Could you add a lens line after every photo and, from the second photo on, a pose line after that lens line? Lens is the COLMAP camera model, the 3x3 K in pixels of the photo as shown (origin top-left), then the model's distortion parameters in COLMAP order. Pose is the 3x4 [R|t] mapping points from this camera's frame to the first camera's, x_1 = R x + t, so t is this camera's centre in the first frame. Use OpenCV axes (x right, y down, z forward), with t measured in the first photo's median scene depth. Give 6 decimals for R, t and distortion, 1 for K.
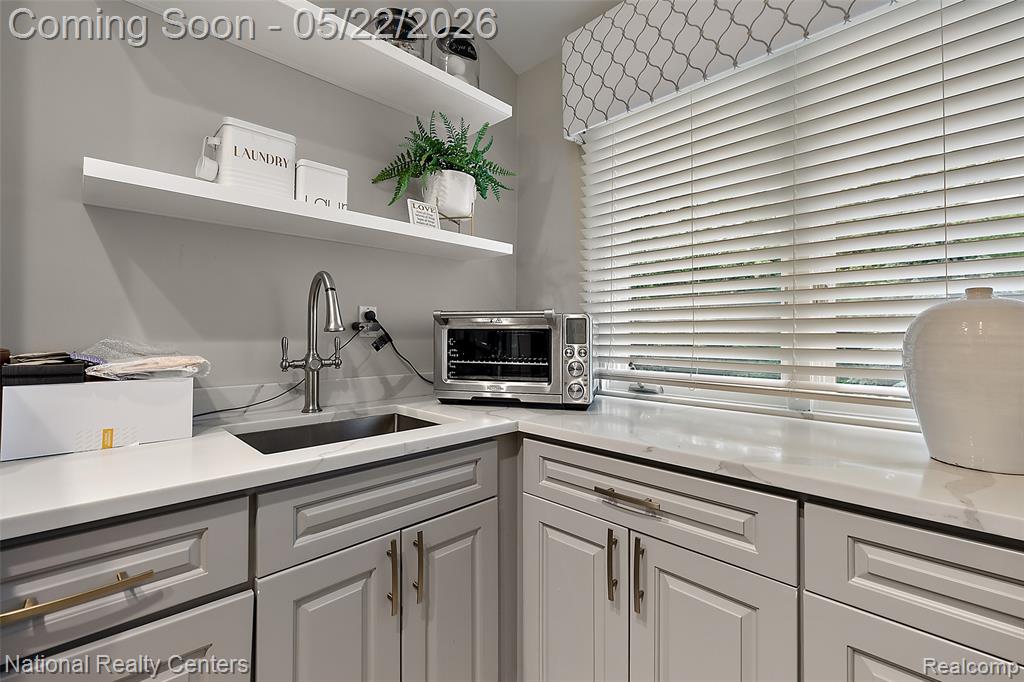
lens RADIAL K [[440.0, 0, 512.9], [0, 440.0, 335.9], [0, 0, 1]] dist [0.003270, -0.000307]
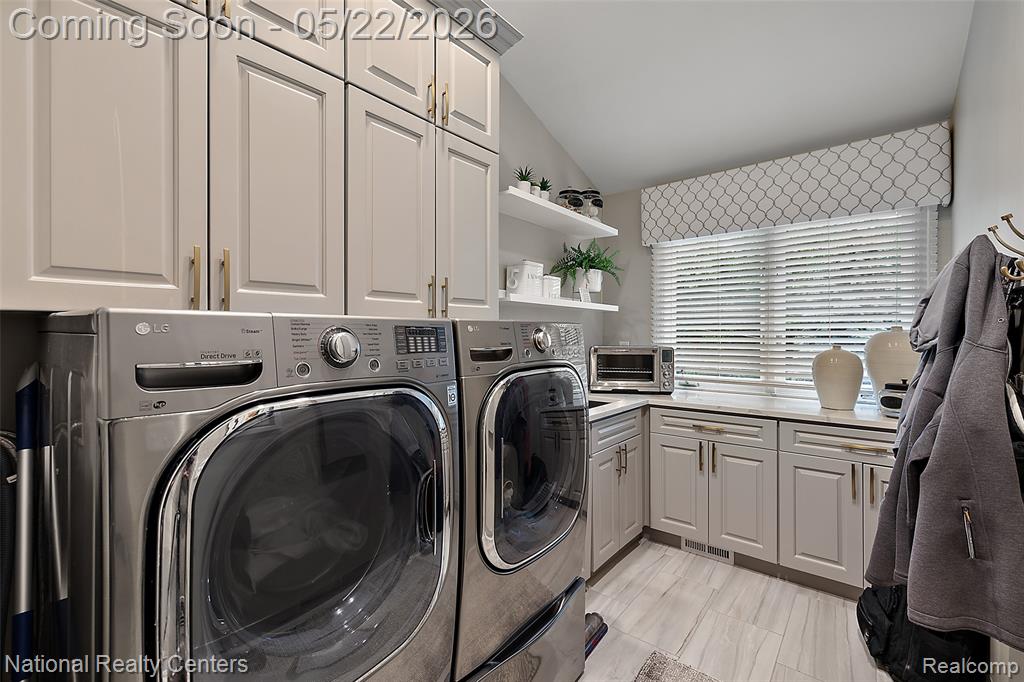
lens RADIAL K [[440.0, 0, 511.2], [0, 440.0, 338.3], [0, 0, 1]] dist [0.003270, -0.000307]
pose [[0.995010, -0.001531, 0.099761, -0.768662], [0.000847, 0.999976, 0.006897, -0.107013], [-0.099770, -0.006778, 0.994987, -0.947884]]
